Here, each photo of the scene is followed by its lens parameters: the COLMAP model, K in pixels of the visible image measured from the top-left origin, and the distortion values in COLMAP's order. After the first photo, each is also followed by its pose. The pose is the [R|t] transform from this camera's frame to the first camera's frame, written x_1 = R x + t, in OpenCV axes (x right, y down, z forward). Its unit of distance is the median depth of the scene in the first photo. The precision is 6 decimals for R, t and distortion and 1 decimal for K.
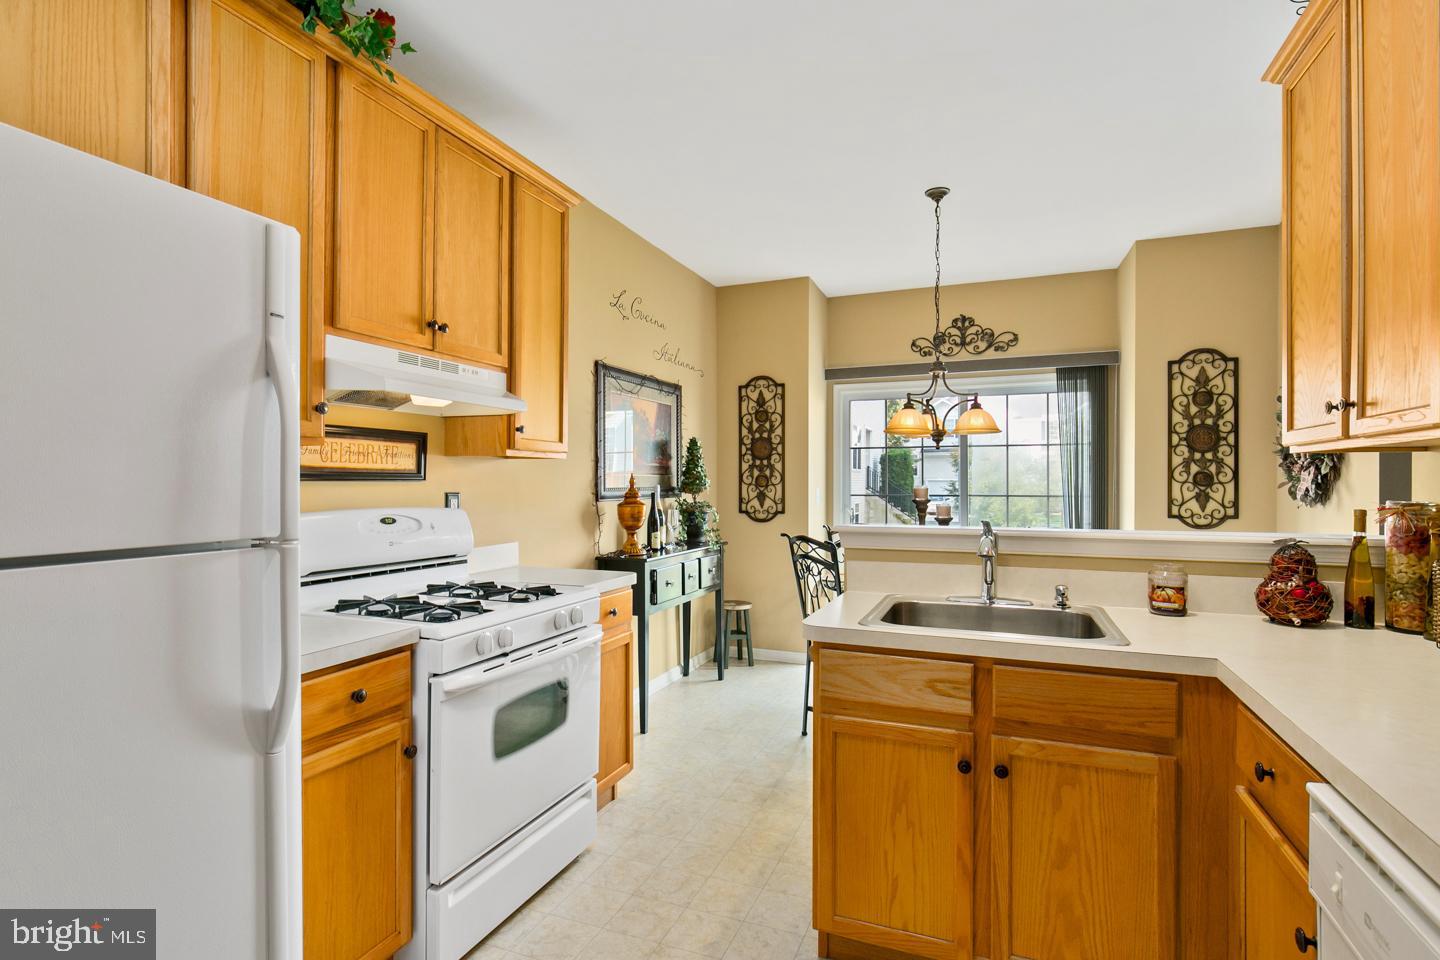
lens RADIAL K [[717.0, 0, 719.8], [0, 717.0, 481.7], [0, 0, 1]] dist [-0.007179, -0.001281]
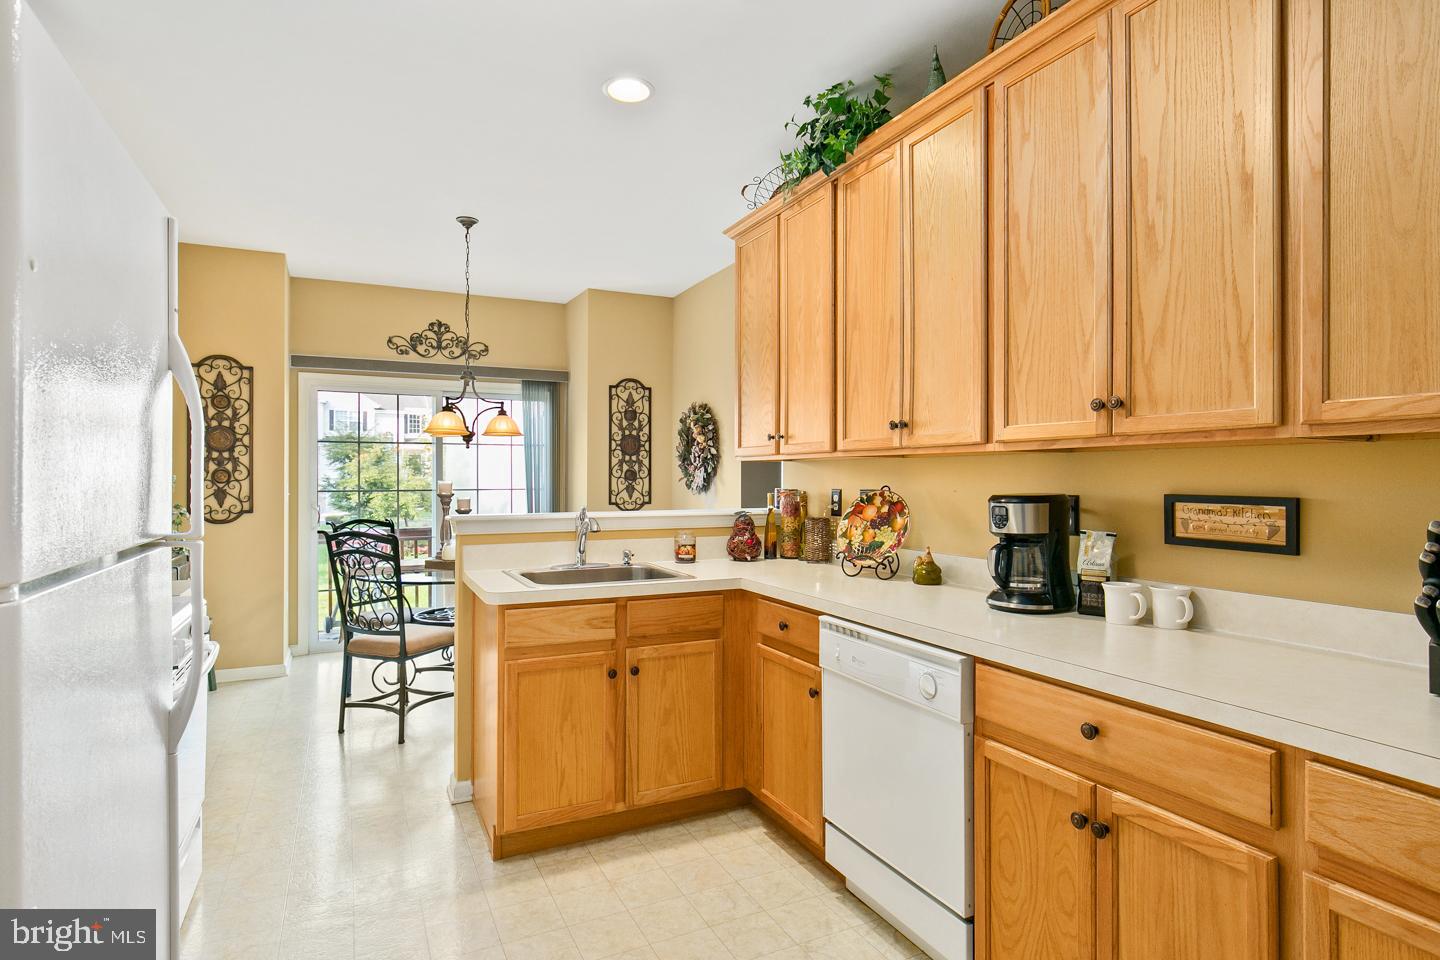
lens RADIAL K [[757.0, 0, 728.7], [0, 757.0, 473.5], [0, 0, 1]] dist [0.002087, -0.000419]
pose [[0.660048, 0.003351, 0.751216, -0.290116], [-0.001054, 0.999993, -0.003536, -0.002036], [-0.751223, 0.001542, 0.660047, -0.086461]]
